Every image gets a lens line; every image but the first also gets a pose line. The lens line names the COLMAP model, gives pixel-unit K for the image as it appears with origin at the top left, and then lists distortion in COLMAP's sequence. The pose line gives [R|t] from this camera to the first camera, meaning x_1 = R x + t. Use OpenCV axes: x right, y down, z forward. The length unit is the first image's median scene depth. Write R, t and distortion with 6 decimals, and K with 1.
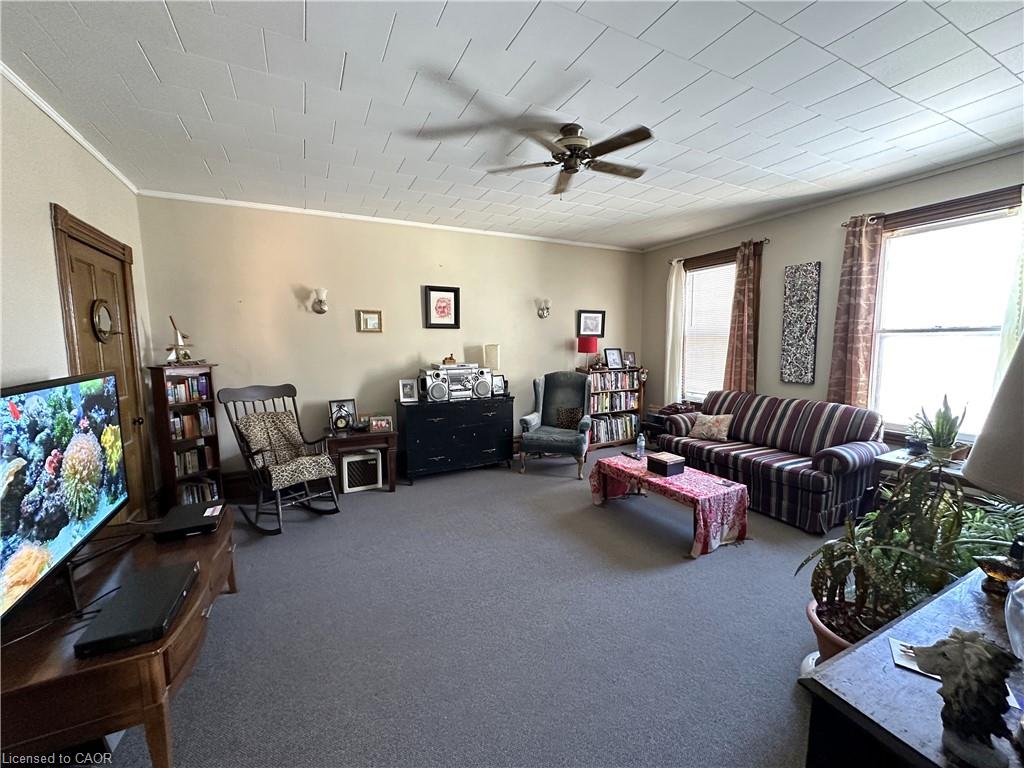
lens RADIAL K [[407.7, 0, 507.7], [0, 407.7, 382.3], [0, 0, 1]] dist [-0.001725, -0.000002]
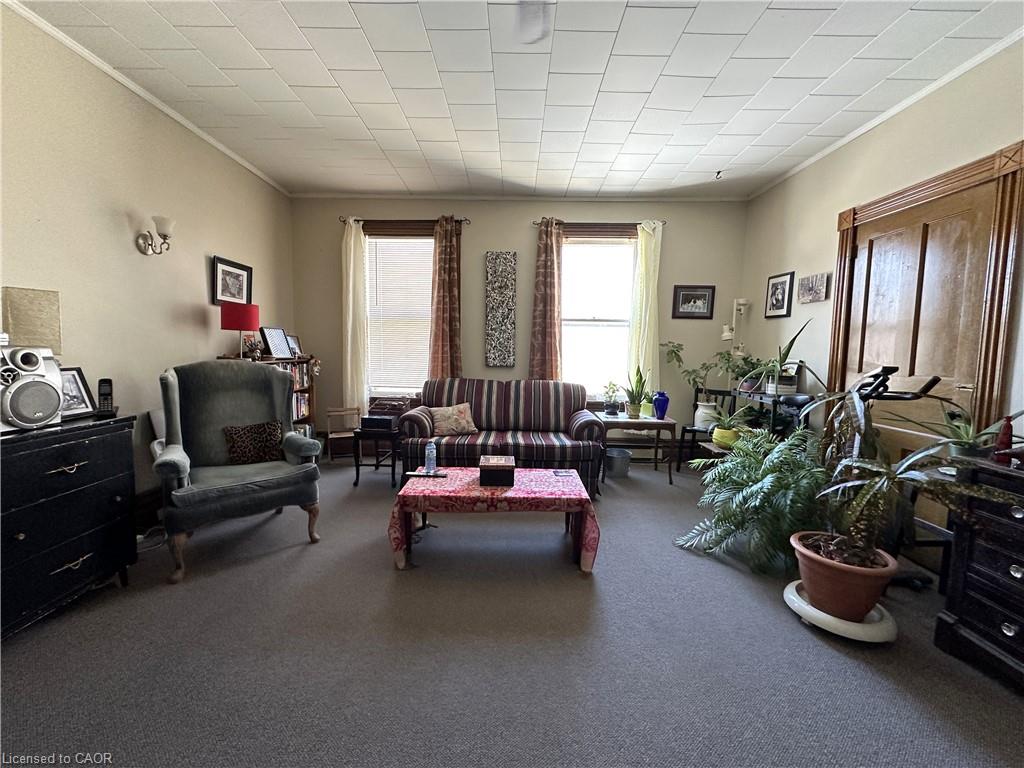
lens RADIAL K [[407.7, 0, 512.9], [0, 407.7, 383.4], [0, 0, 1]] dist [-0.001725, -0.000002]
pose [[0.452544, -0.055144, 0.890035, -0.214335], [0.067307, 0.997351, 0.027570, 0.019135], [-0.889198, 0.047429, 0.455057, 0.525488]]
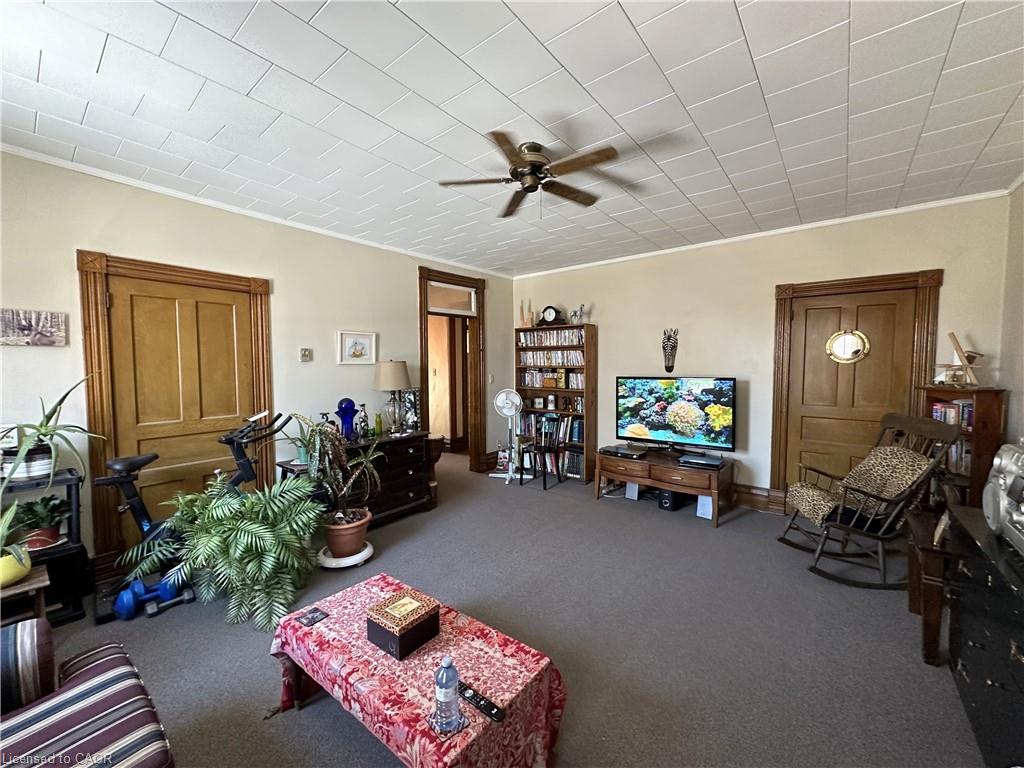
lens RADIAL K [[407.7, 0, 515.5], [0, 407.7, 384.0], [0, 0, 1]] dist [-0.001725, -0.000002]
pose [[-0.908678, 0.033182, -0.416177, 0.385054], [-0.030900, 0.988757, 0.146301, -0.132633], [0.416353, 0.145800, -0.897437, 1.219743]]
